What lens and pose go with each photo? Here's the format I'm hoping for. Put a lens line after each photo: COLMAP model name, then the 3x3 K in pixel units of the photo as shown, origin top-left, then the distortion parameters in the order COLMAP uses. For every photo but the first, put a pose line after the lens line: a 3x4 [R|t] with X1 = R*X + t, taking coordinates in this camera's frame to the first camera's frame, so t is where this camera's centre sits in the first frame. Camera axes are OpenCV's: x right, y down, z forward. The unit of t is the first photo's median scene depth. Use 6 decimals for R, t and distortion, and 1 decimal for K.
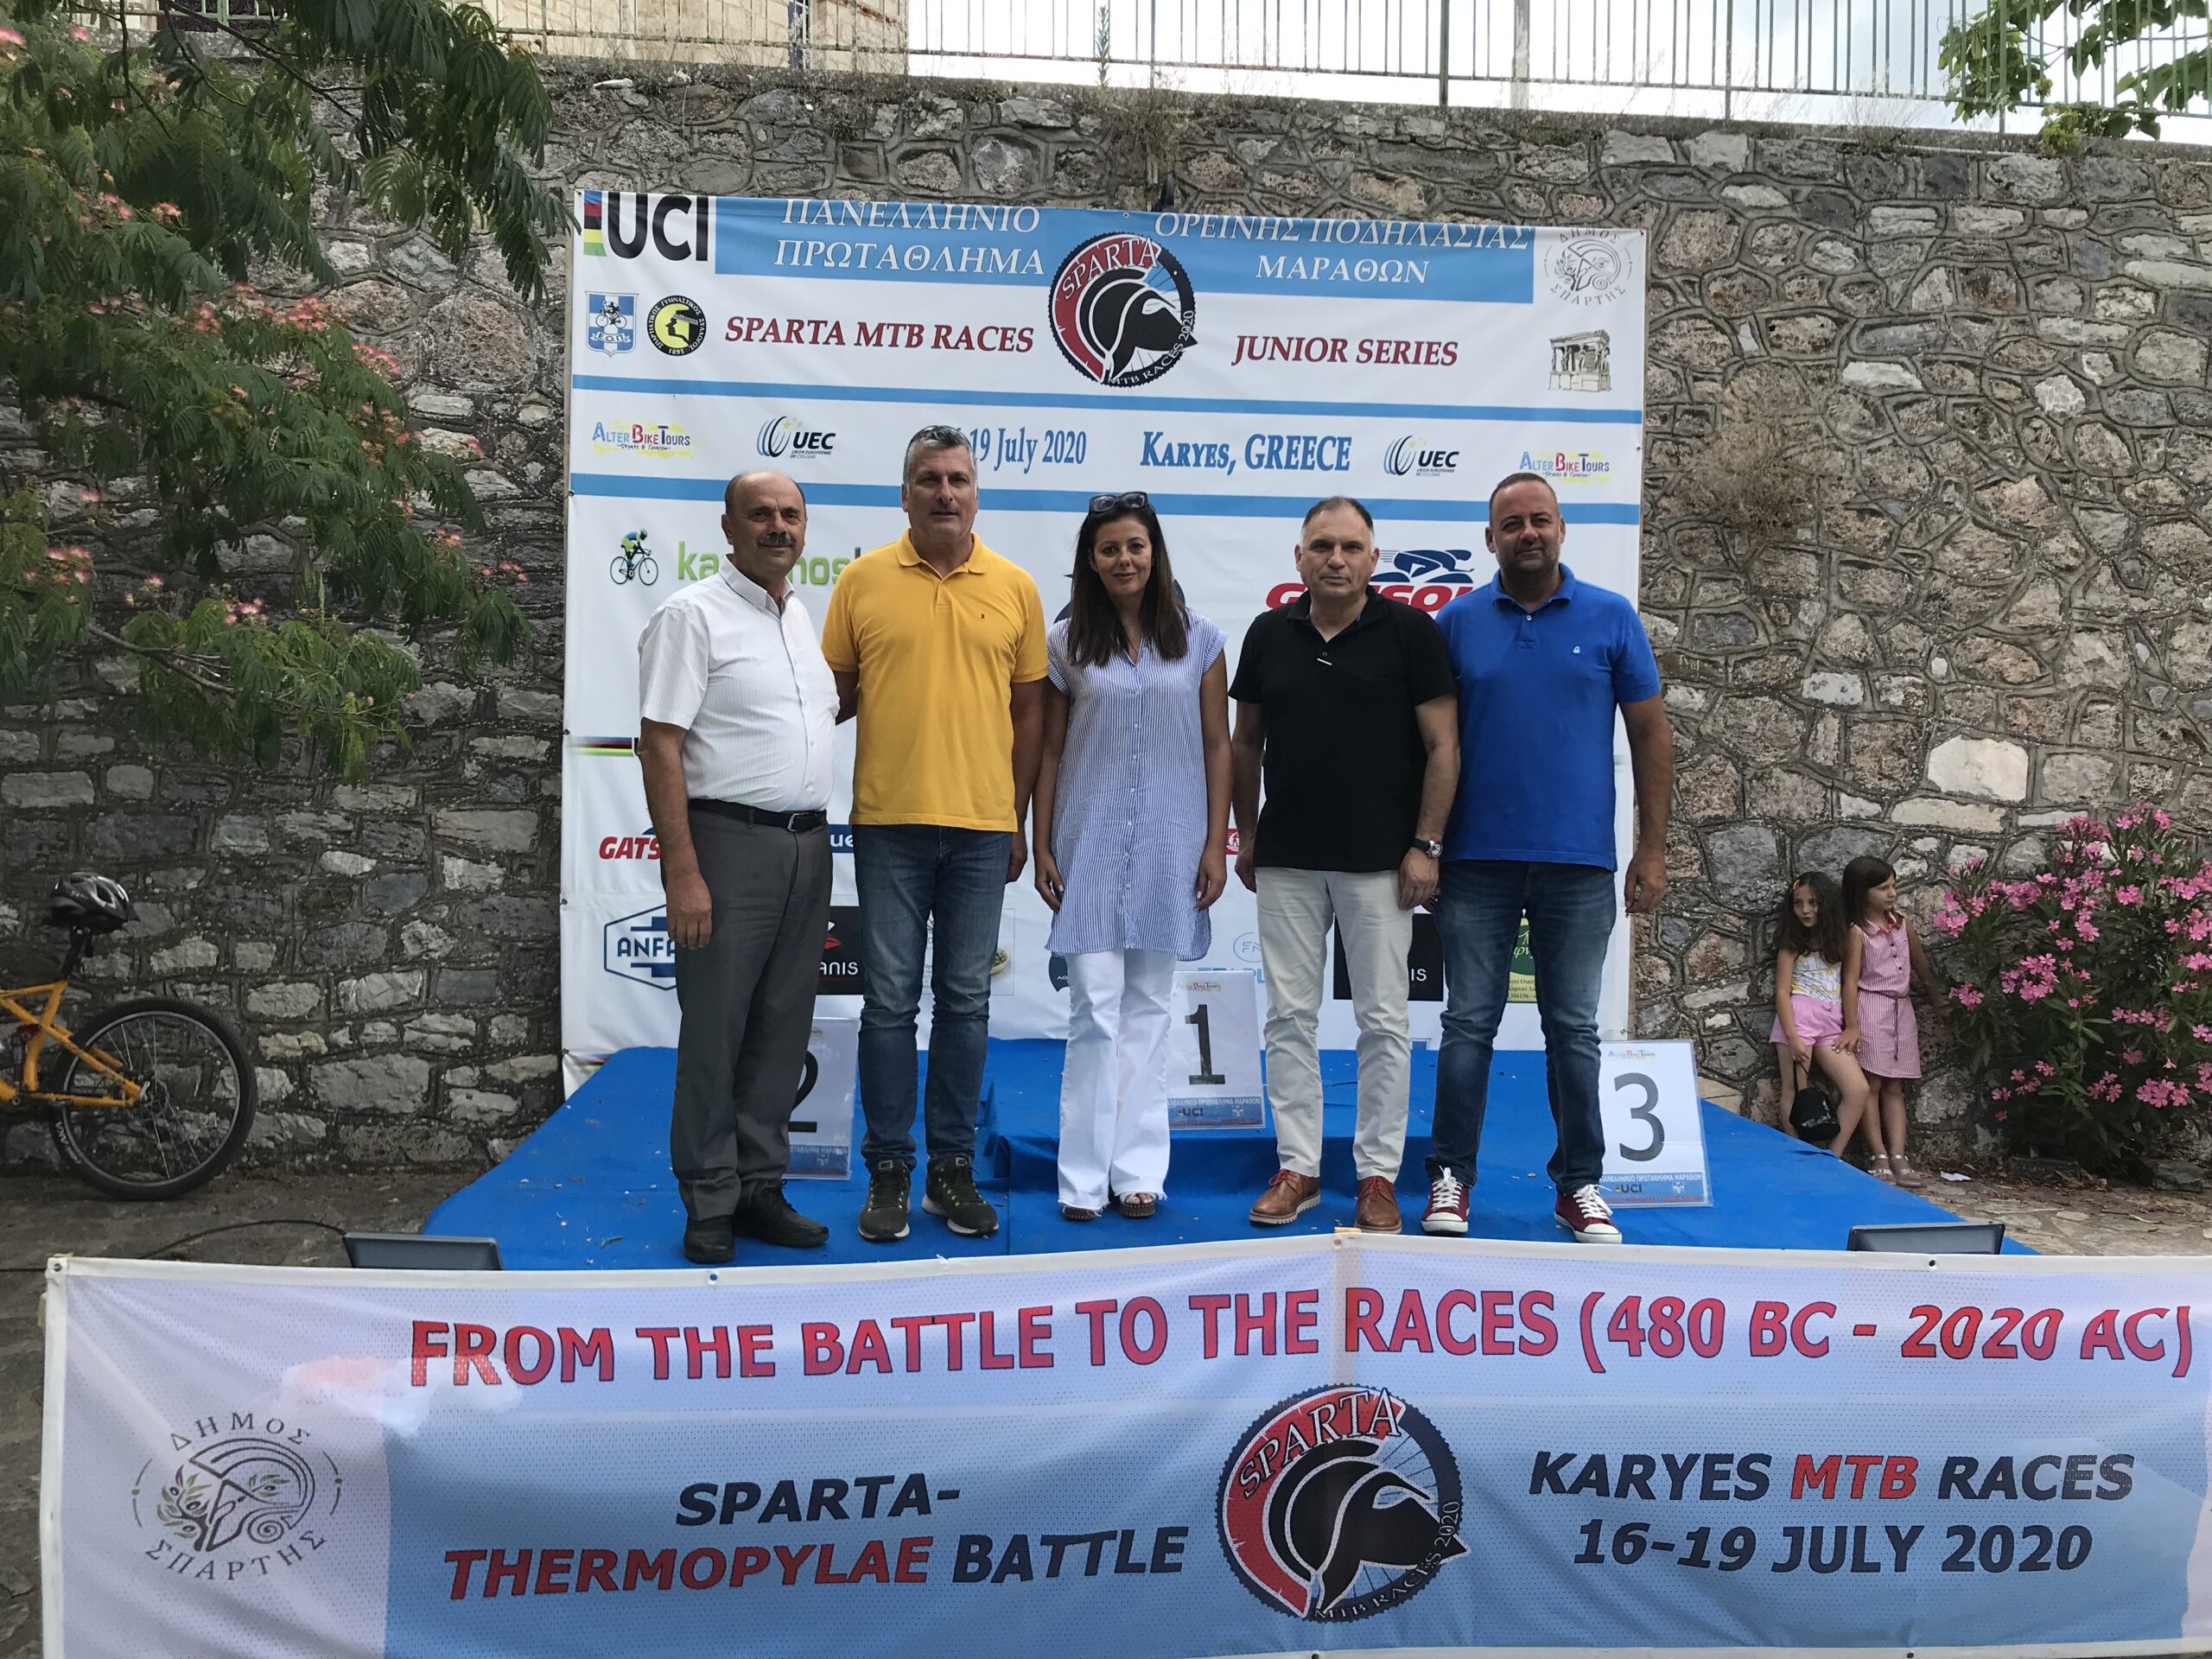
lens RADIAL K [[1787.4, 0, 1065.4], [0, 1787.4, 828.9], [0, 0, 1]] dist [-0.001393, 0.004803]
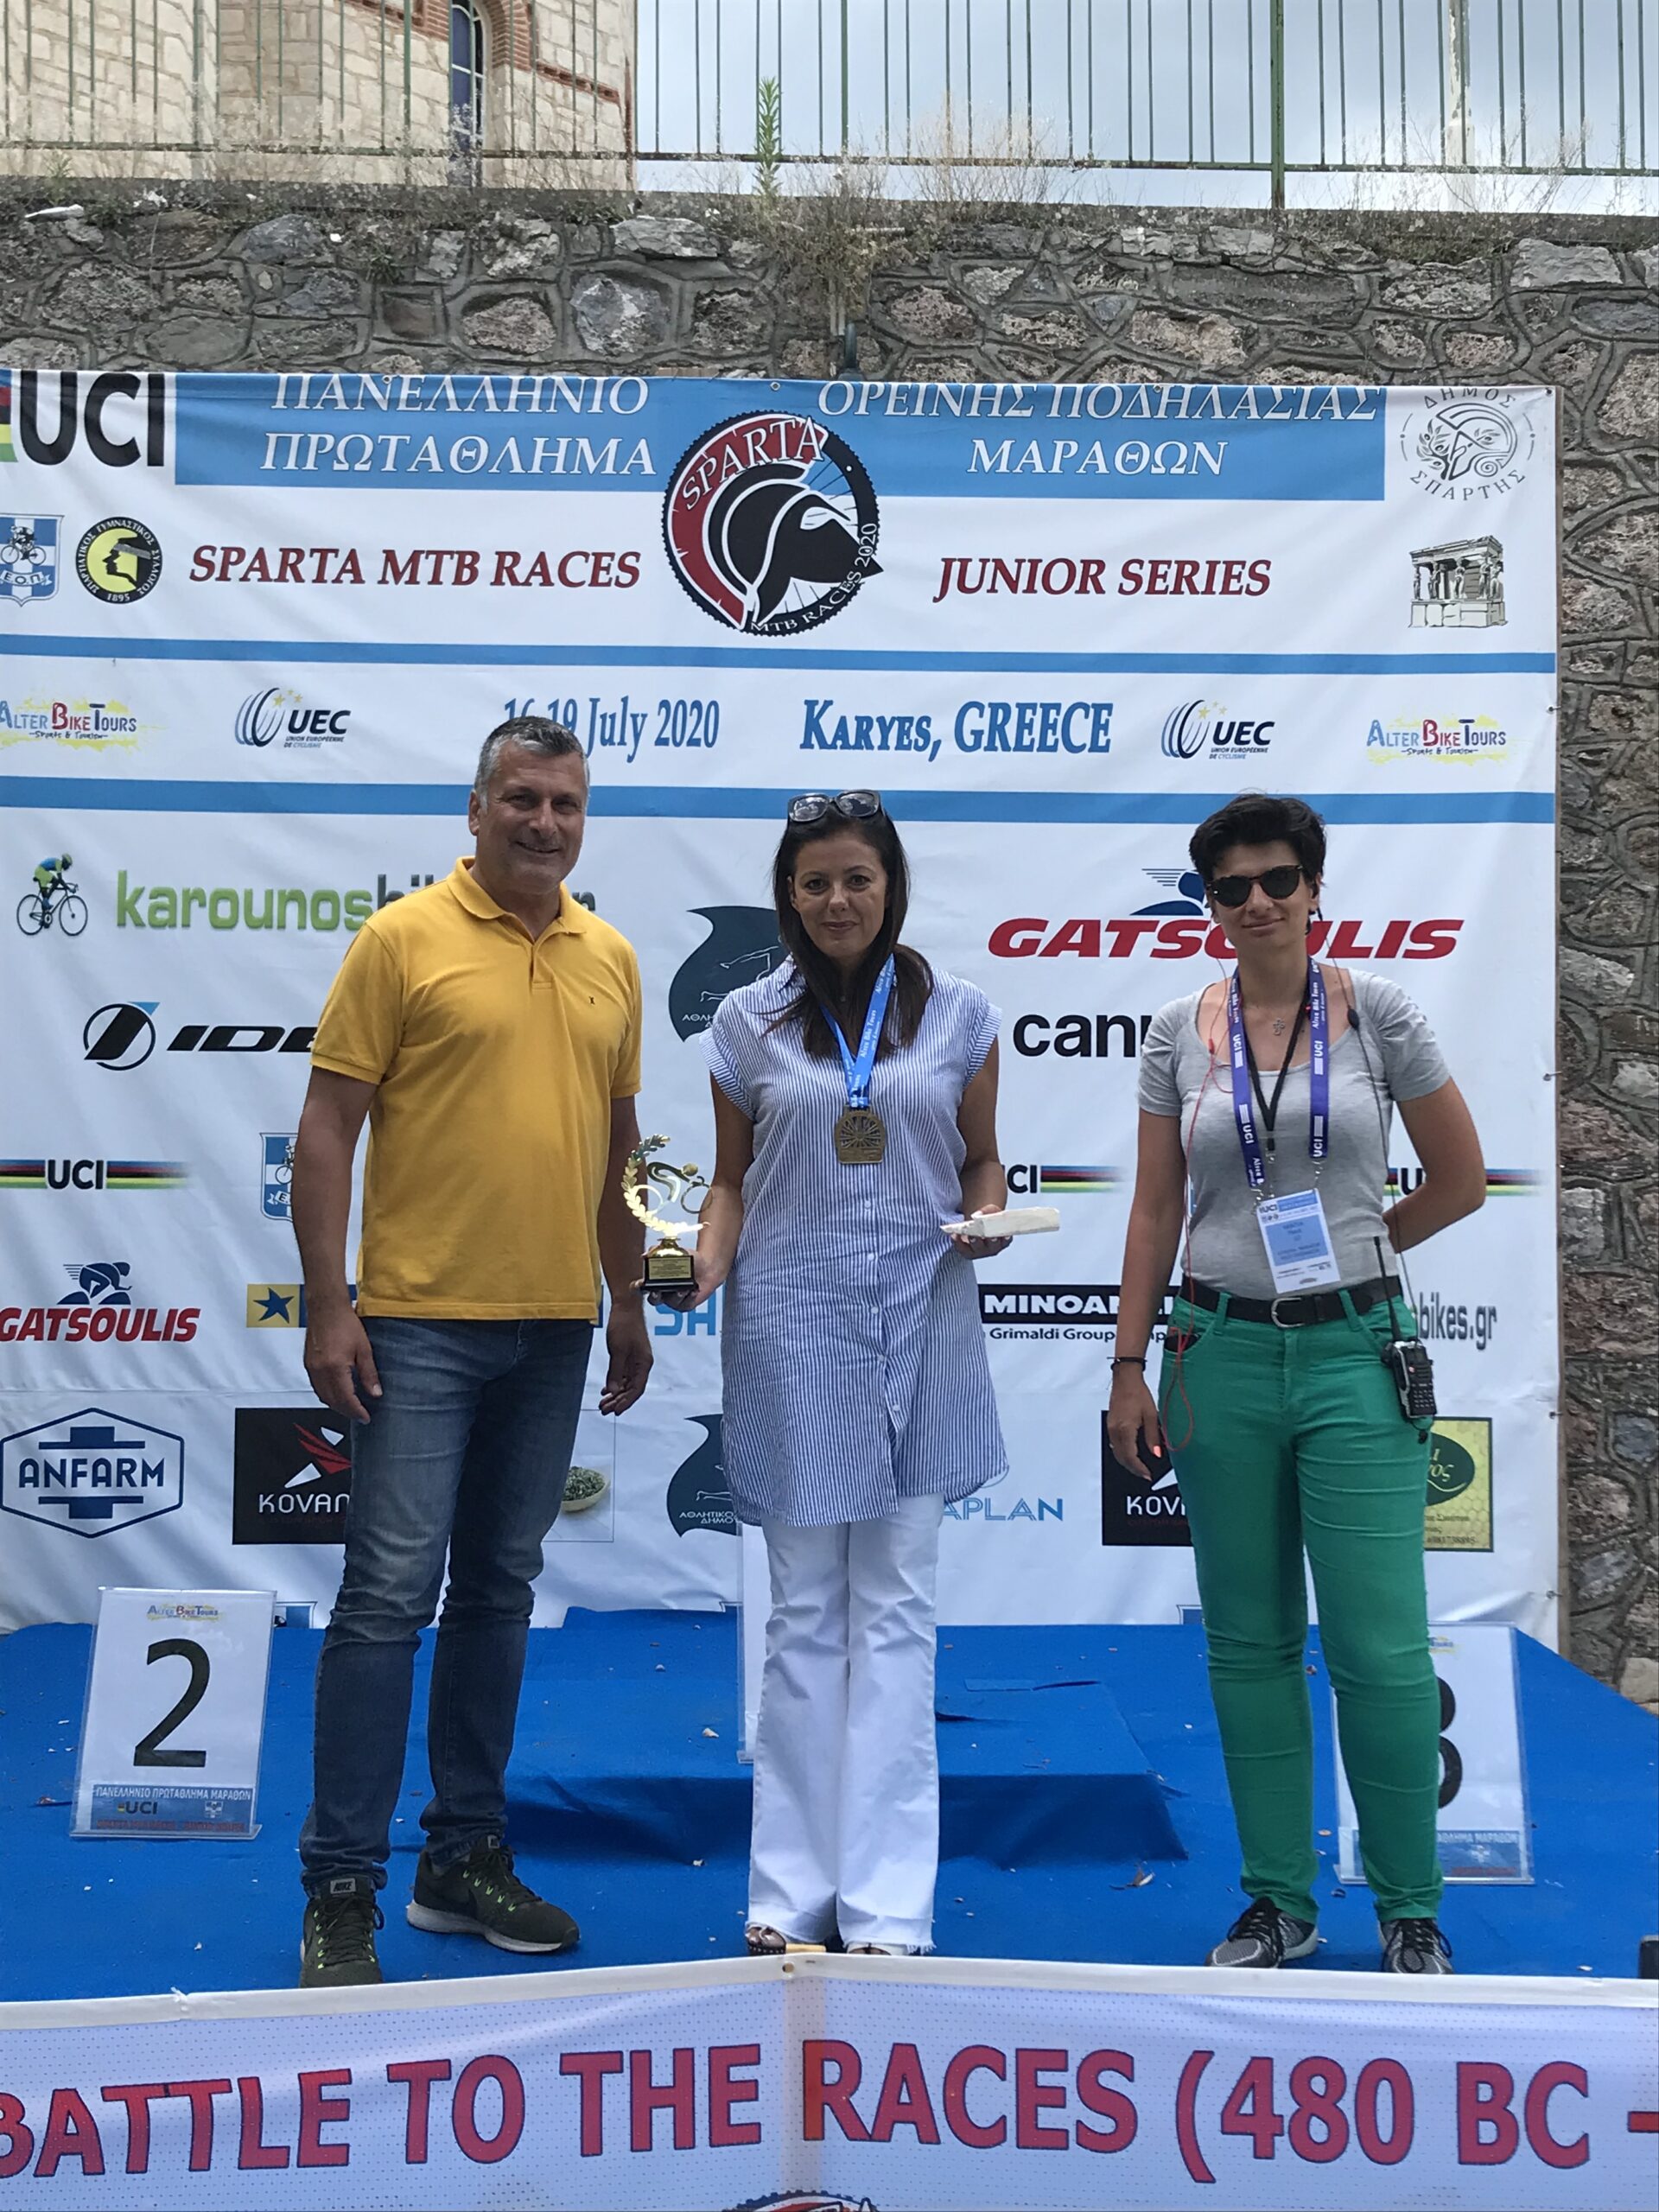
lens RADIAL K [[2668.4, 0, 836.8], [0, 2668.4, 1077.3], [0, 0, 1]] dist [0.018798, 0.000000]
pose [[0.998785, -0.011449, -0.047942, 0.102687], [0.008341, 0.997880, -0.064542, -0.014397], [0.048579, 0.064064, 0.996763, 0.003389]]
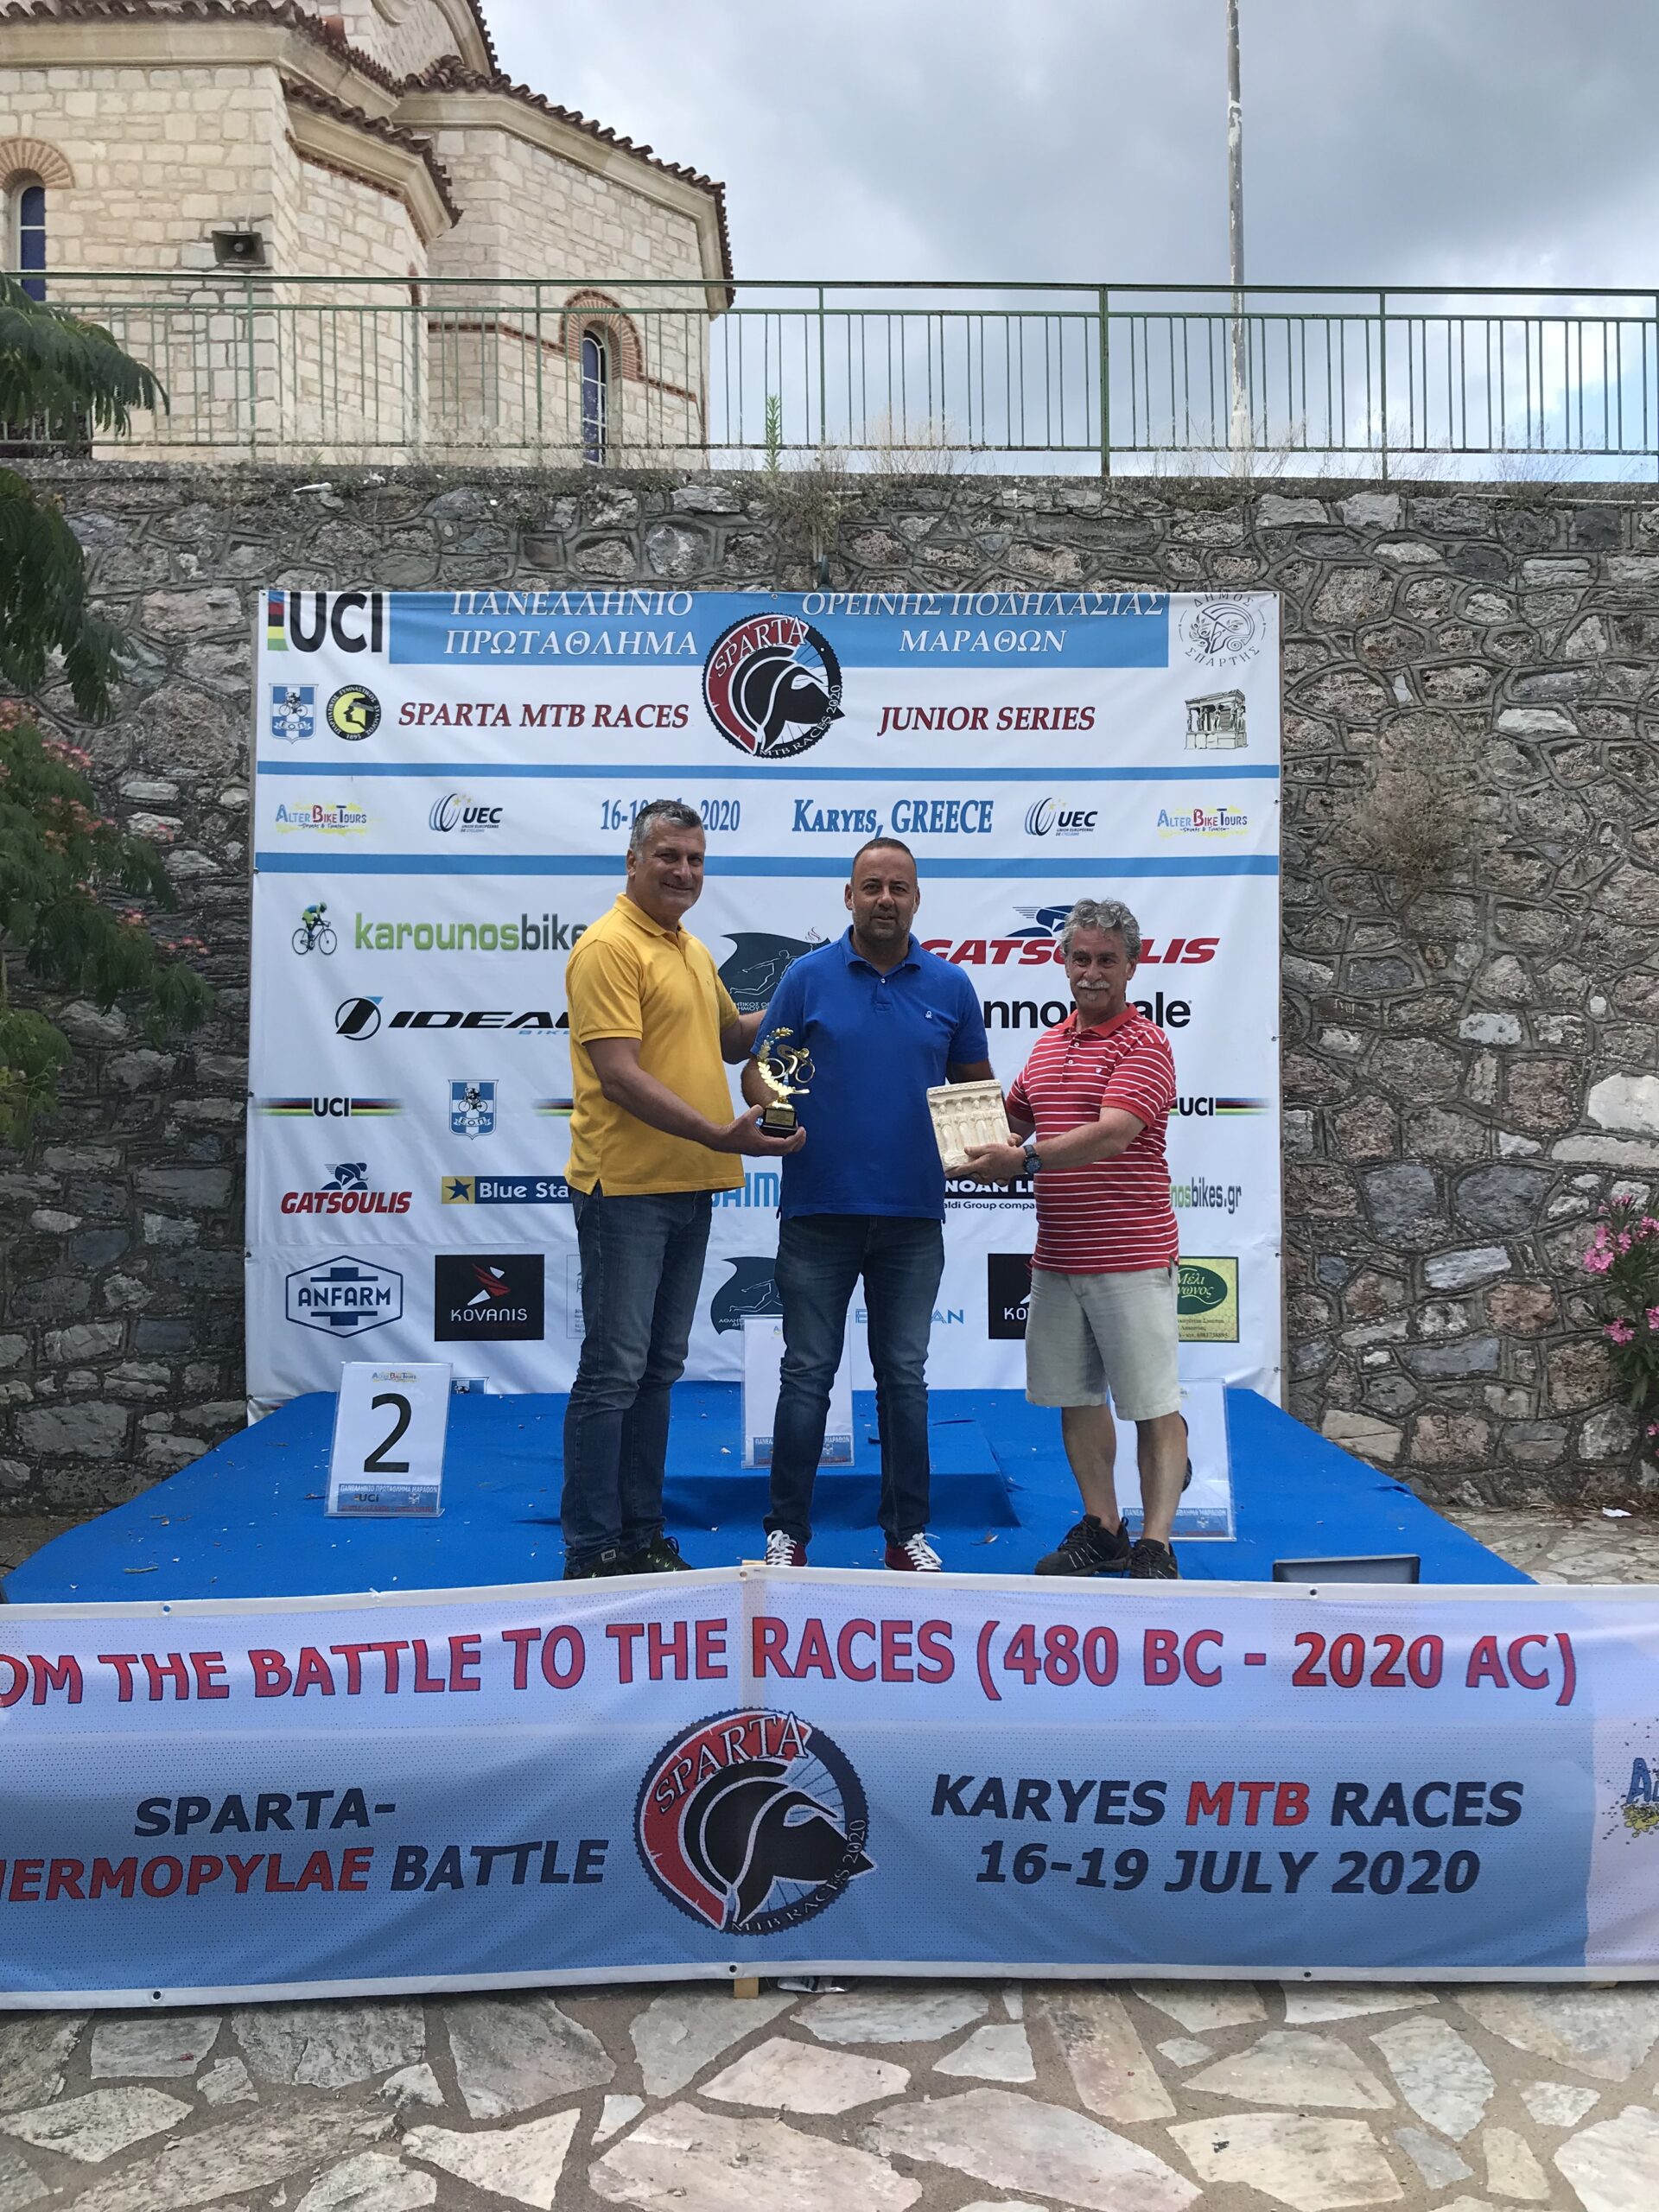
lens RADIAL K [[1787.4, 0, 839.0], [0, 1787.4, 1089.5], [0, 0, 1]] dist [-0.001393, 0.004803]
pose [[0.998017, -0.017286, -0.060530, 0.130188], [0.014703, 0.998973, -0.042861, -0.006325], [0.061208, 0.041886, 0.997246, -0.037939]]
